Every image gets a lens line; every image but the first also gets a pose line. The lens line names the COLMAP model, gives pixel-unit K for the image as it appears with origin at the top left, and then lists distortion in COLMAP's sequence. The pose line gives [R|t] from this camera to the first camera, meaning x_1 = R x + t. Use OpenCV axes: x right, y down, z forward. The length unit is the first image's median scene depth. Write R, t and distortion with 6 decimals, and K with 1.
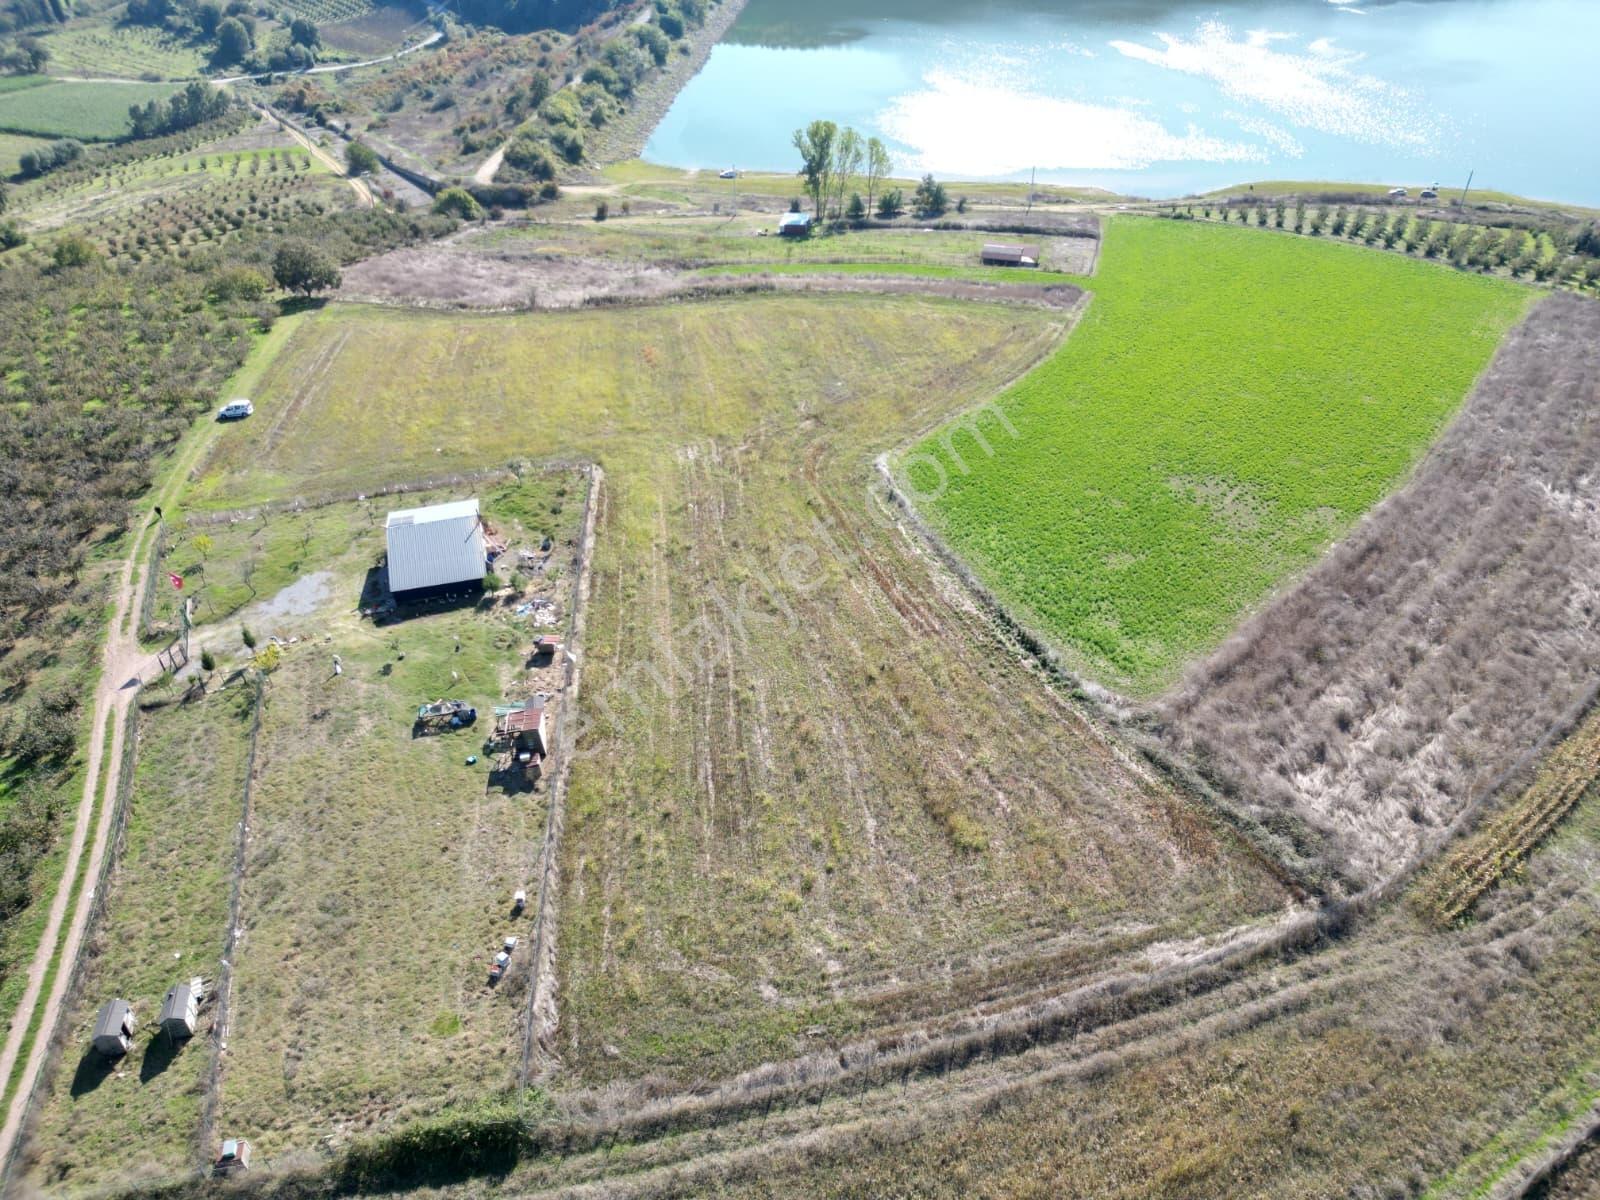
lens RADIAL K [[1121.0, 0, 800.0], [0, 1121.0, 600.0], [0, 0, 1]] dist [0.061933, -0.057754]
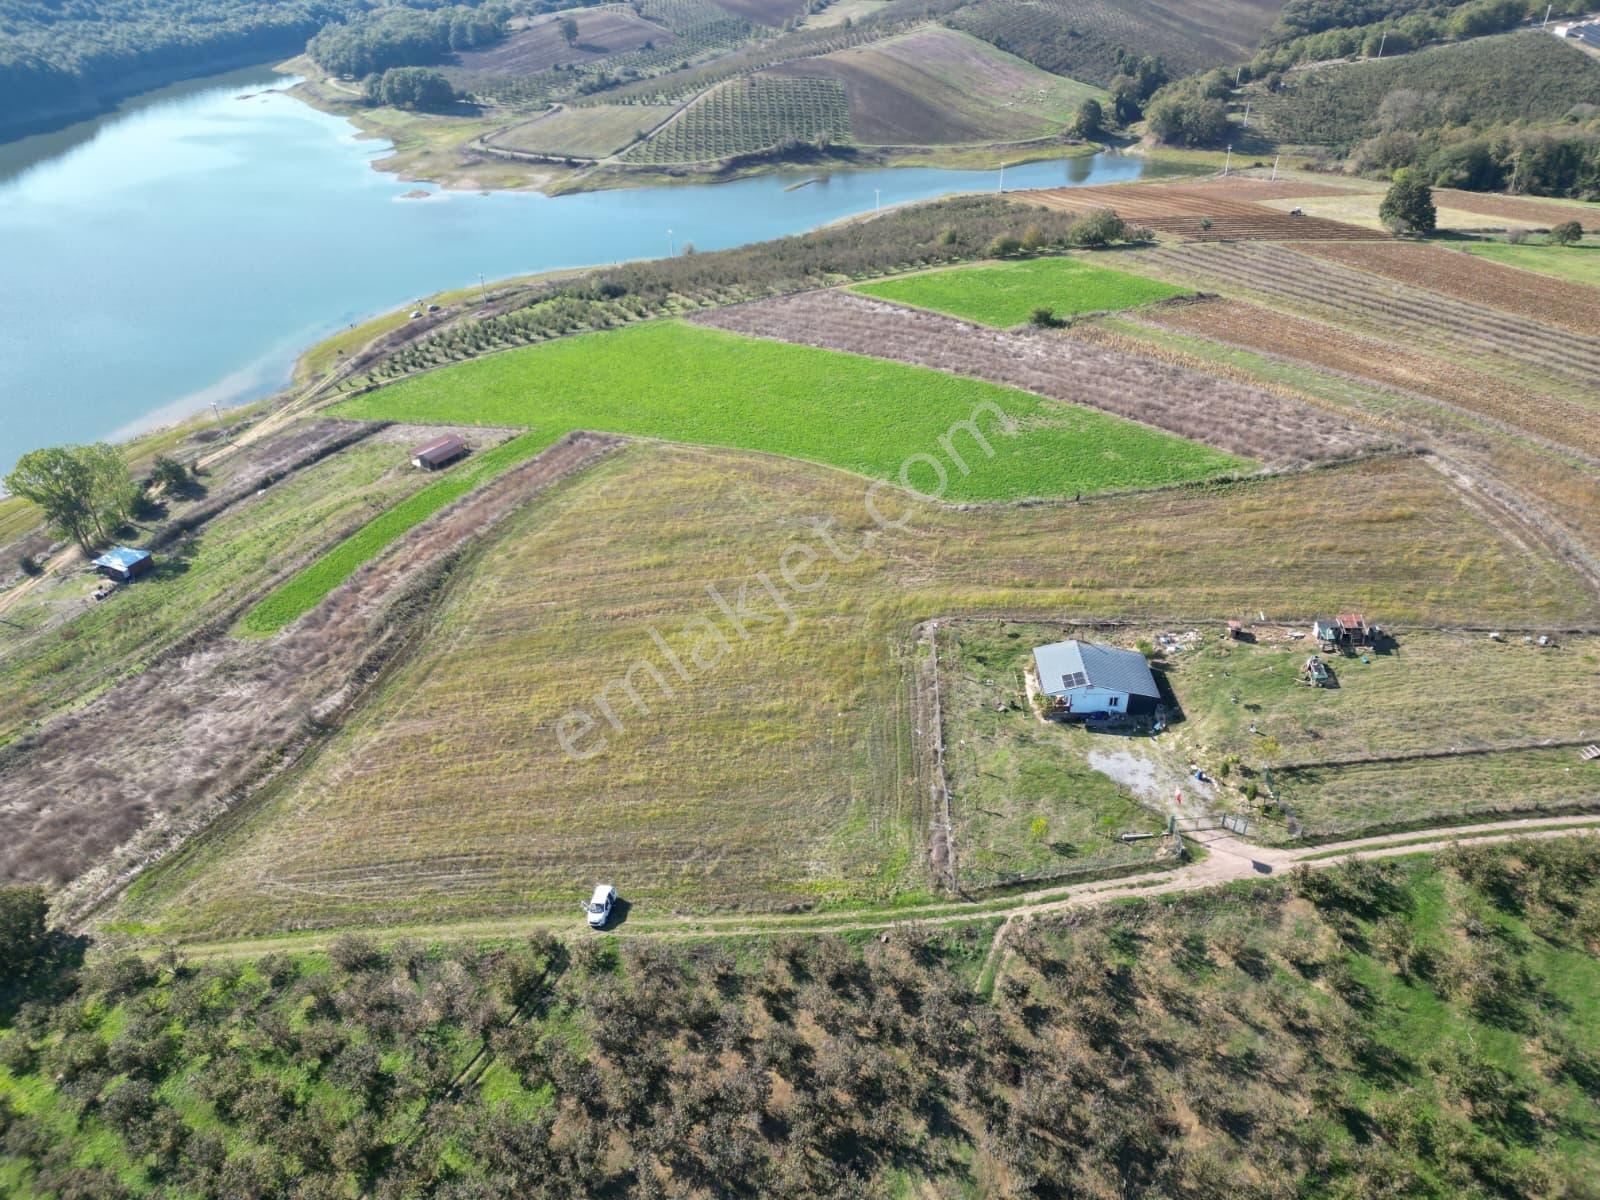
lens RADIAL K [[1121.0, 0, 800.0], [0, 1121.0, 600.0], [0, 0, 1]] dist [0.061933, -0.057754]
pose [[0.288960, -0.520622, 0.803402, -1.101346], [0.600503, 0.752147, 0.271424, -0.512911], [-0.745585, 0.404015, 0.529976, 0.474982]]
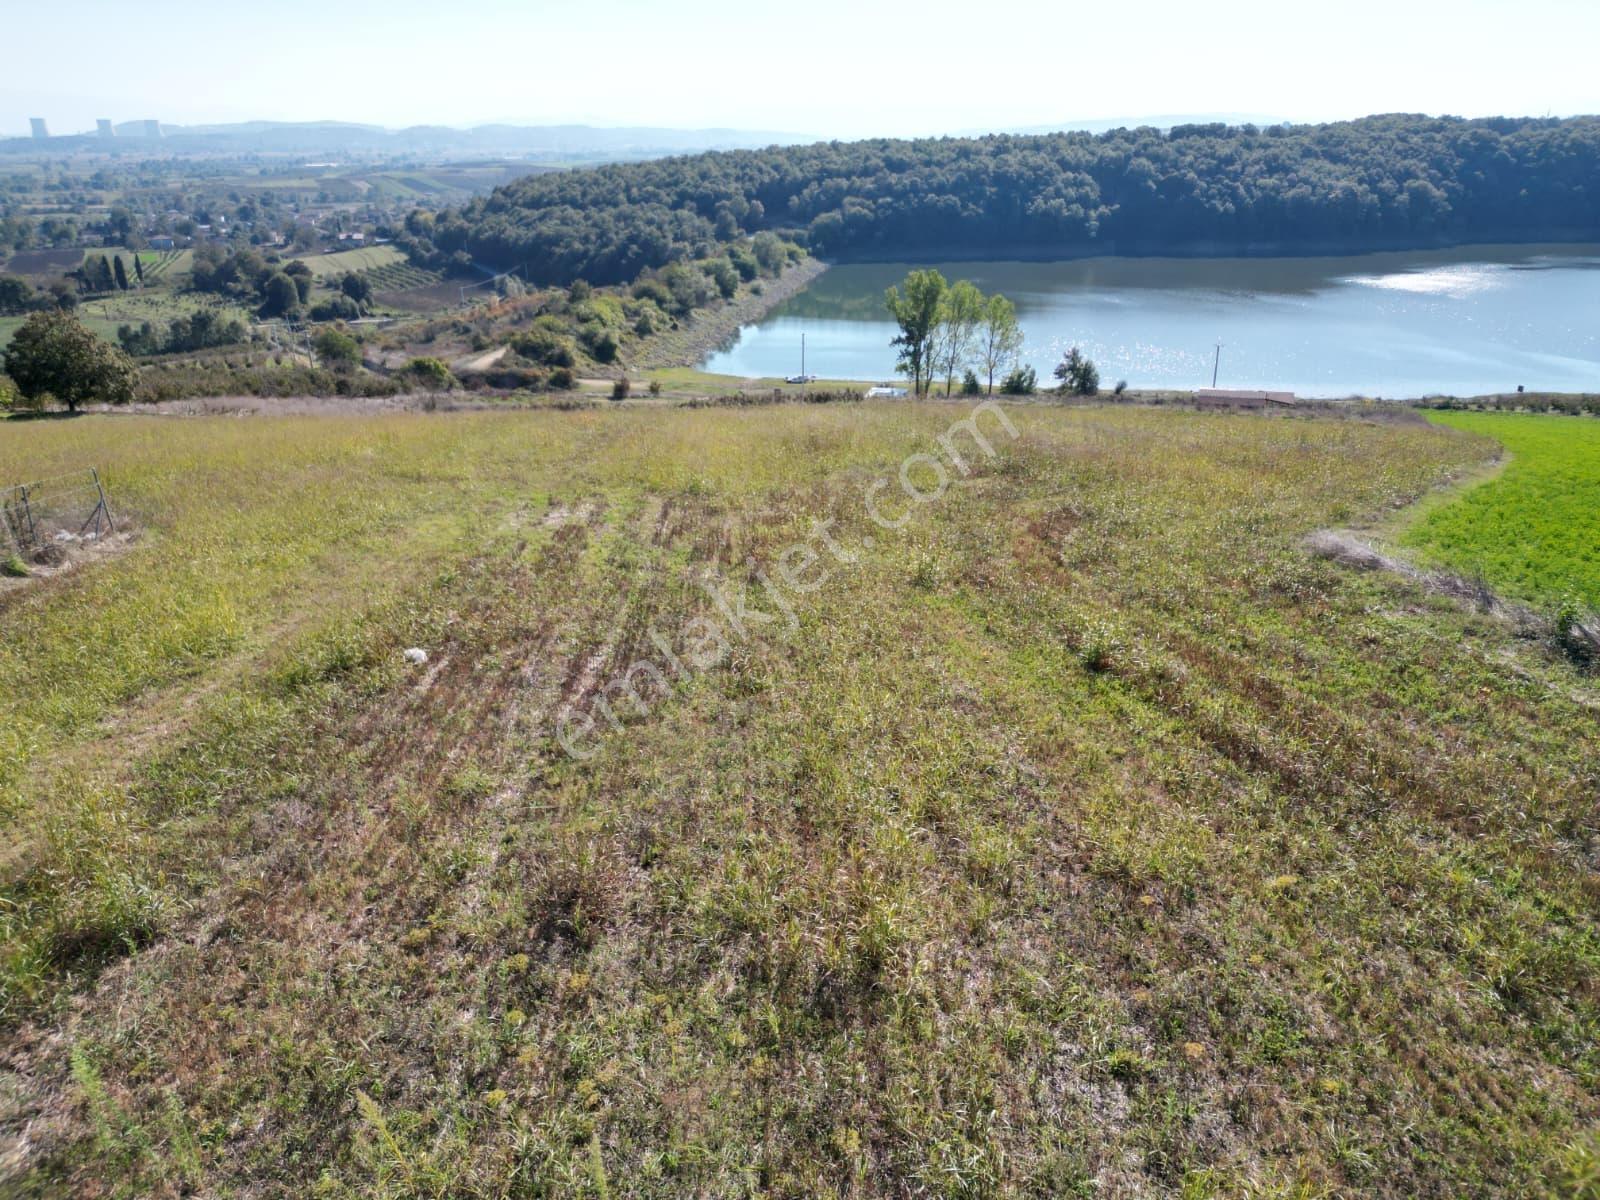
lens RADIAL K [[1121.0, 0, 800.0], [0, 1121.0, 600.0], [0, 0, 1]] dist [0.061933, -0.057754]
pose [[0.997767, 0.025974, -0.061527, -0.025136], [-0.041920, 0.960752, -0.274222, -0.042669], [0.051990, 0.276189, 0.959696, 0.761265]]
